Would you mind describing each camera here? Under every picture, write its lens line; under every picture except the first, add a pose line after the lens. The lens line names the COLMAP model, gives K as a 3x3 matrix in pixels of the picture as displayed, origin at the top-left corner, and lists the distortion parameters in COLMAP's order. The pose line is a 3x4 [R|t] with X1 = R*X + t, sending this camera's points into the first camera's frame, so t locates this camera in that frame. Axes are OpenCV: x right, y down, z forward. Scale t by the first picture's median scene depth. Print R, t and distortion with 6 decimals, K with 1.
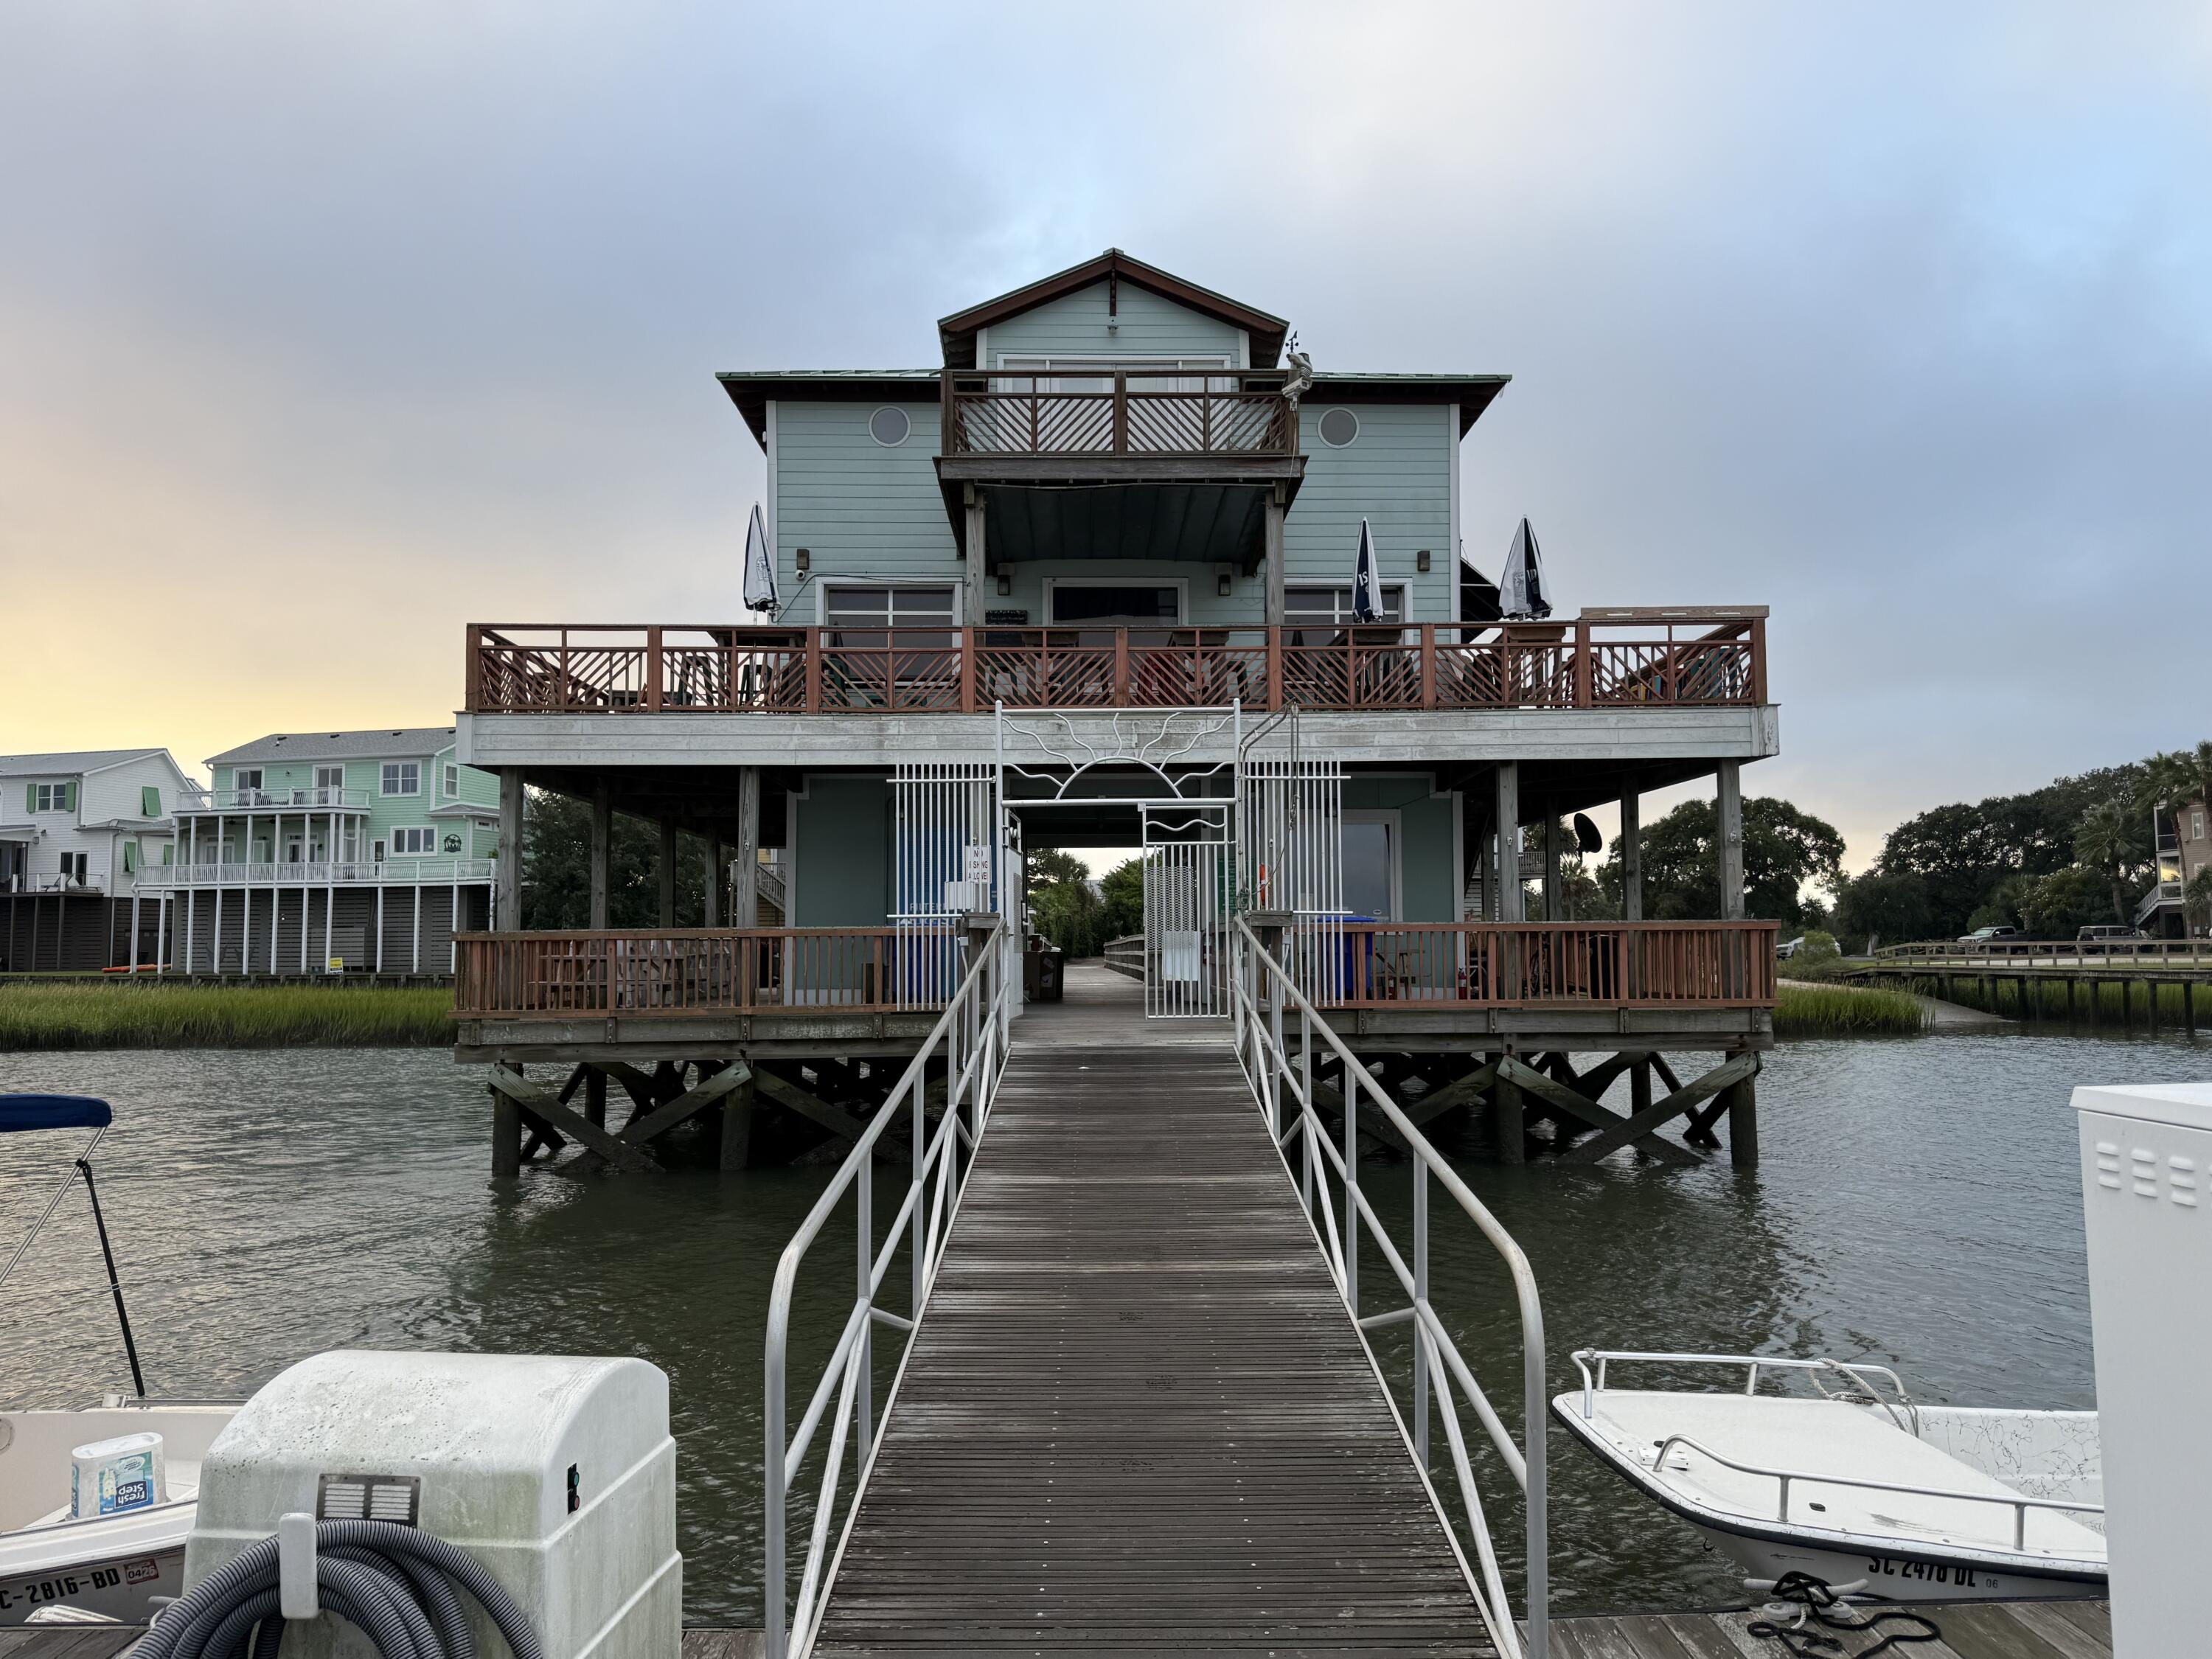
lens RADIAL K [[1593.3, 0, 1122.6], [0, 1593.3, 881.8], [0, 0, 1]] dist [0.073544, 0.002479]
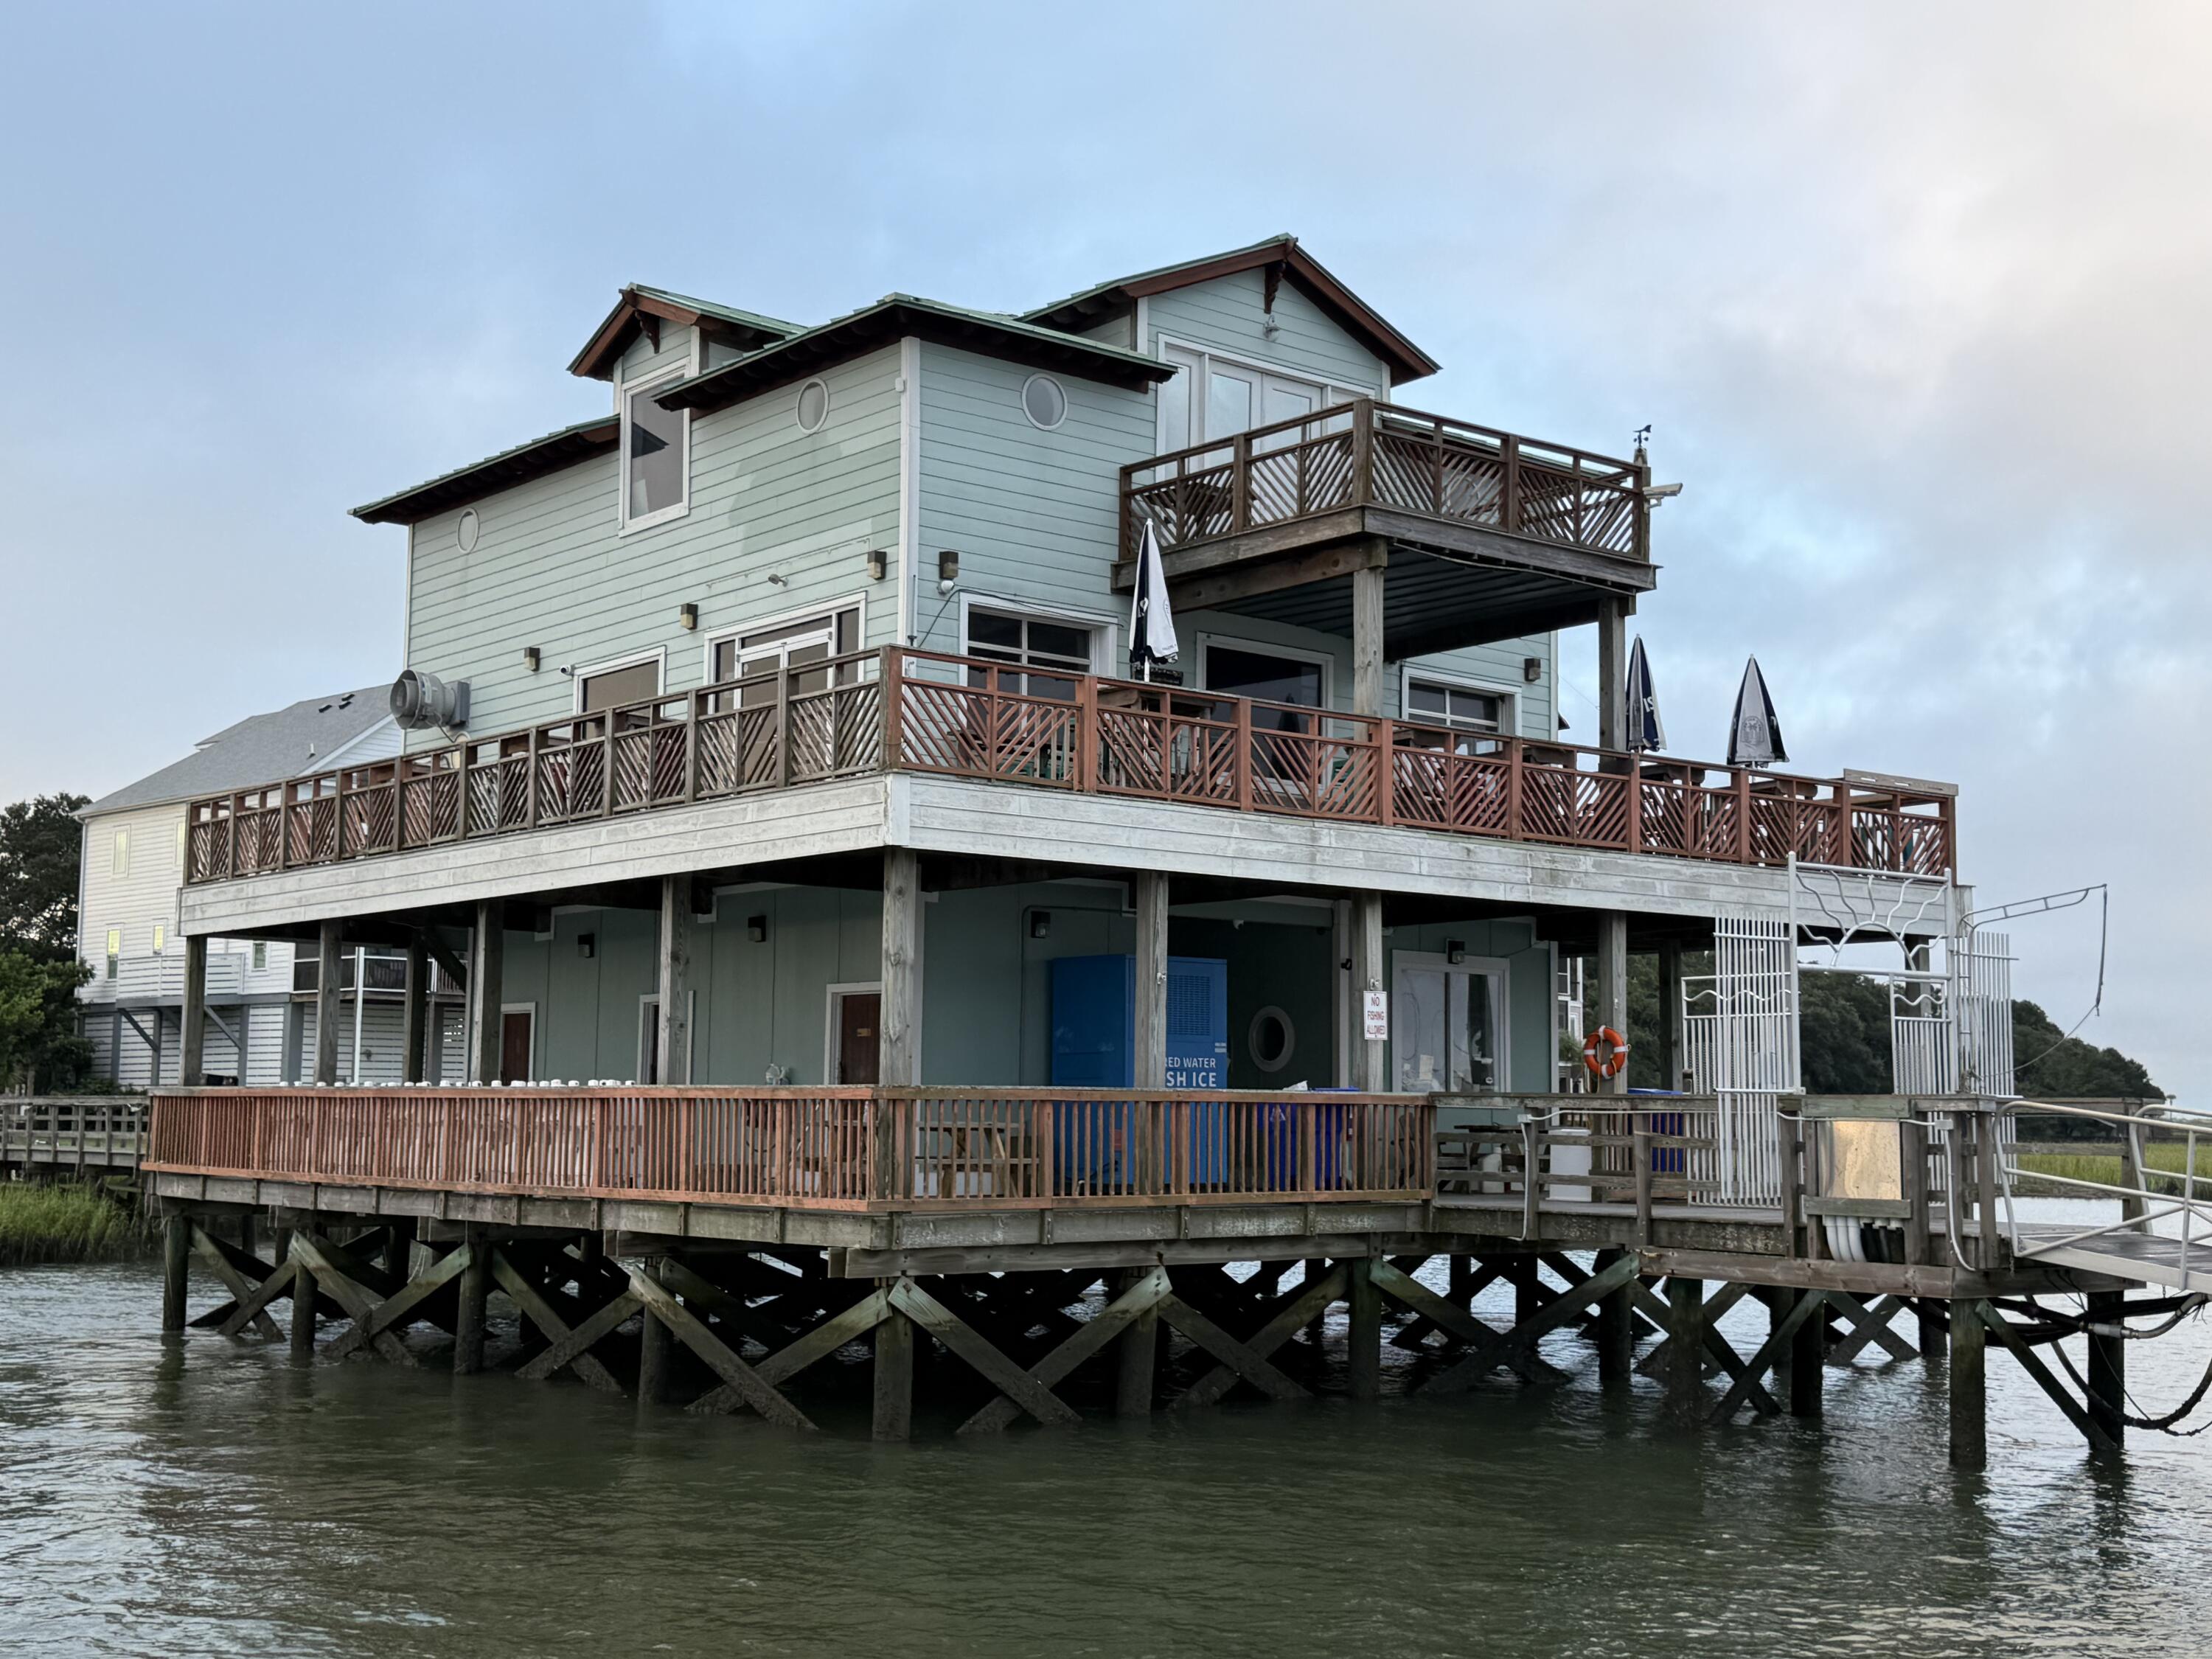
lens RADIAL K [[2680.5, 0, 1105.7], [0, 2680.5, 823.3], [0, 0, 1]] dist [0.060827, 0.000000]
pose [[0.794336, 0.084111, 0.601627, -0.986289], [-0.043587, 0.995707, -0.081659, 0.008637], [-0.605912, 0.038642, 0.794592, 0.014888]]
